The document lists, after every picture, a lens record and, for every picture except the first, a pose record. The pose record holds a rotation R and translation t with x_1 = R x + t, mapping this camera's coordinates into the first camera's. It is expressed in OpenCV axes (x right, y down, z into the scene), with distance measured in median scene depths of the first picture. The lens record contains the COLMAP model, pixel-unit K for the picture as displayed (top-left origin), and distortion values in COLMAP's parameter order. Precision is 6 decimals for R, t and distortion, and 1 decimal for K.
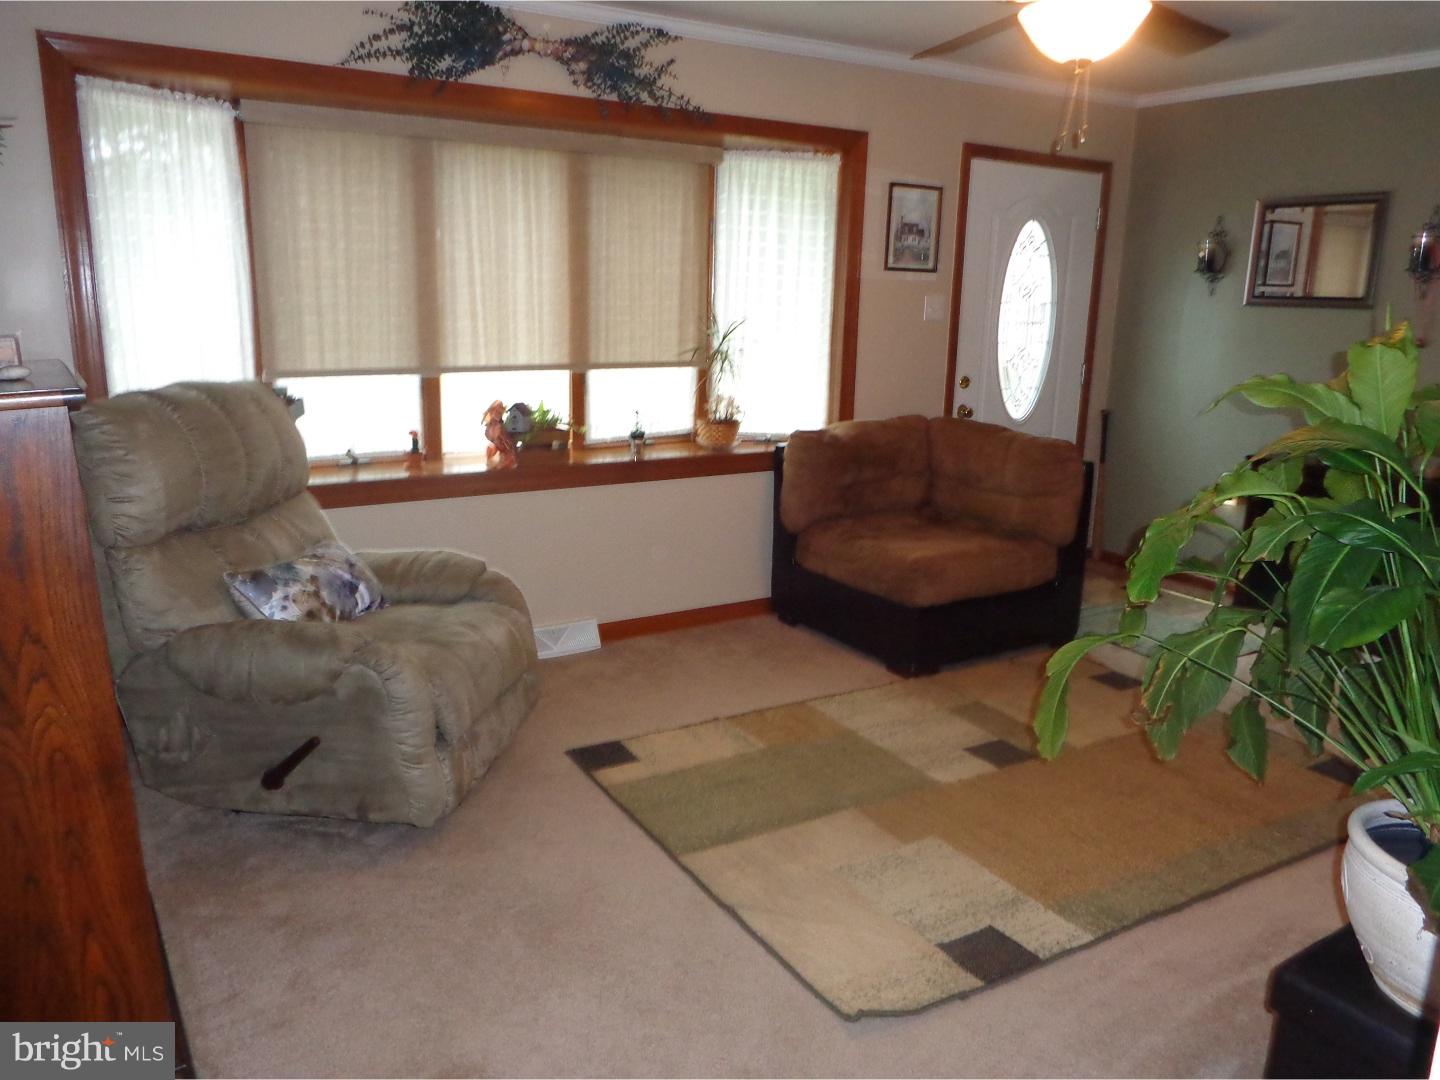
lens RADIAL K [[1071.3, 0, 724.2], [0, 1071.3, 539.4], [0, 0, 1]] dist [-0.008820, -0.001224]
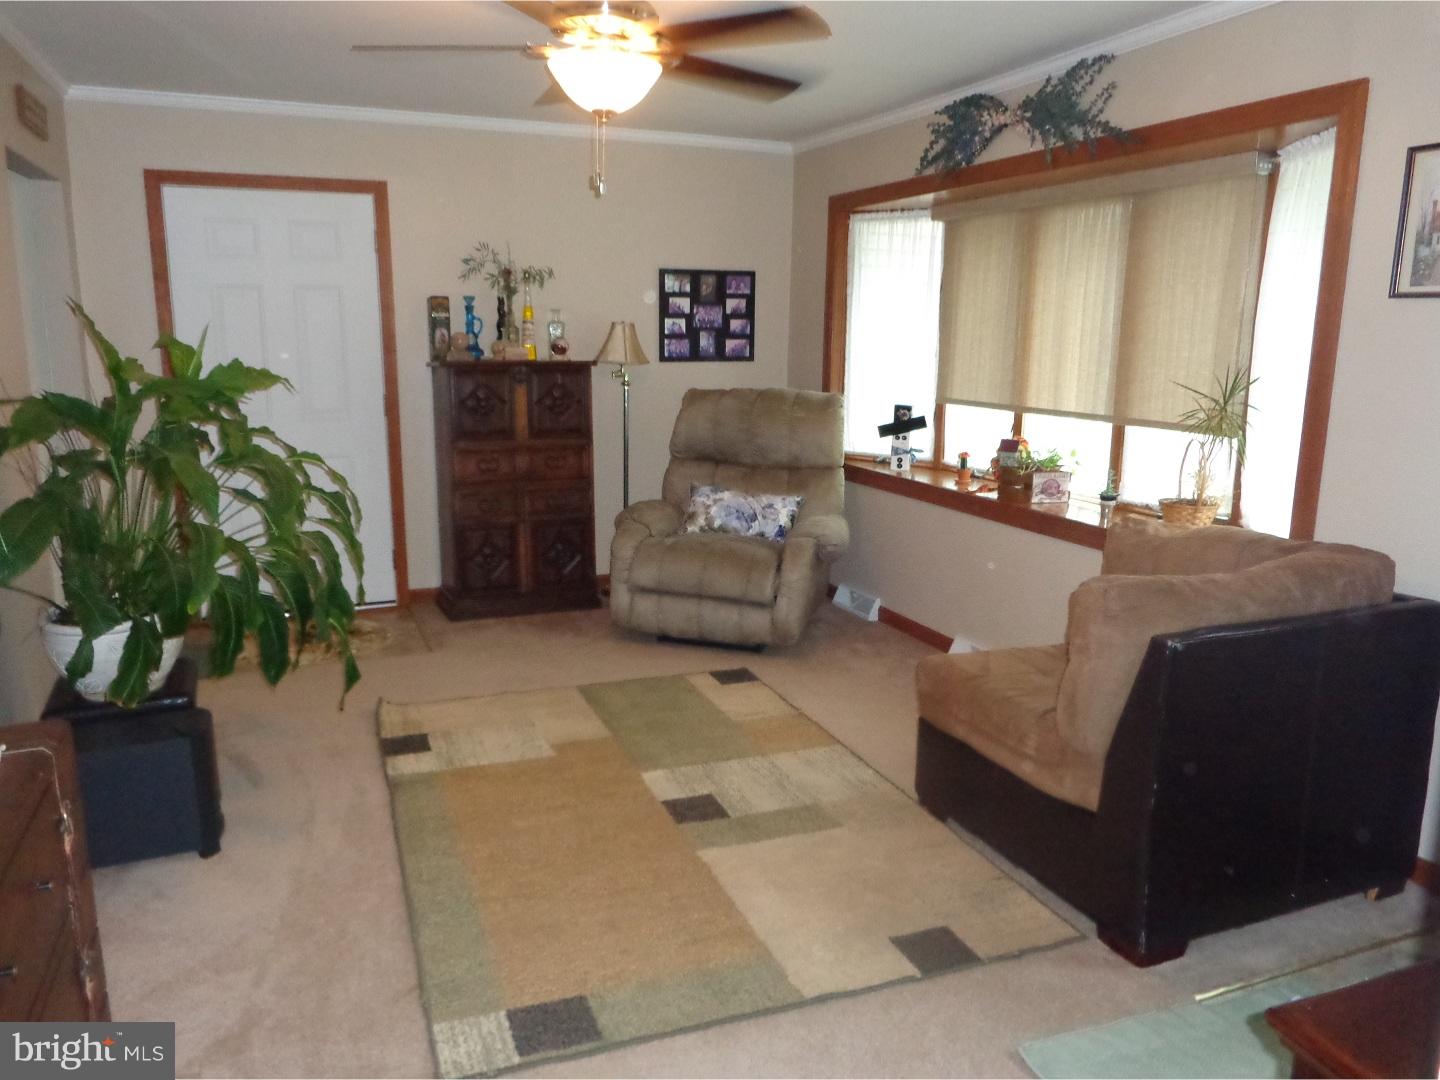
lens RADIAL K [[1071.3, 0, 724.8], [0, 1071.3, 542.4], [0, 0, 1]] dist [-0.008820, -0.001224]
pose [[-0.159930, 0.161731, -0.973789, 0.953304], [-0.251275, 0.947321, 0.198603, -0.178962], [0.954612, 0.276451, -0.110866, 0.902265]]
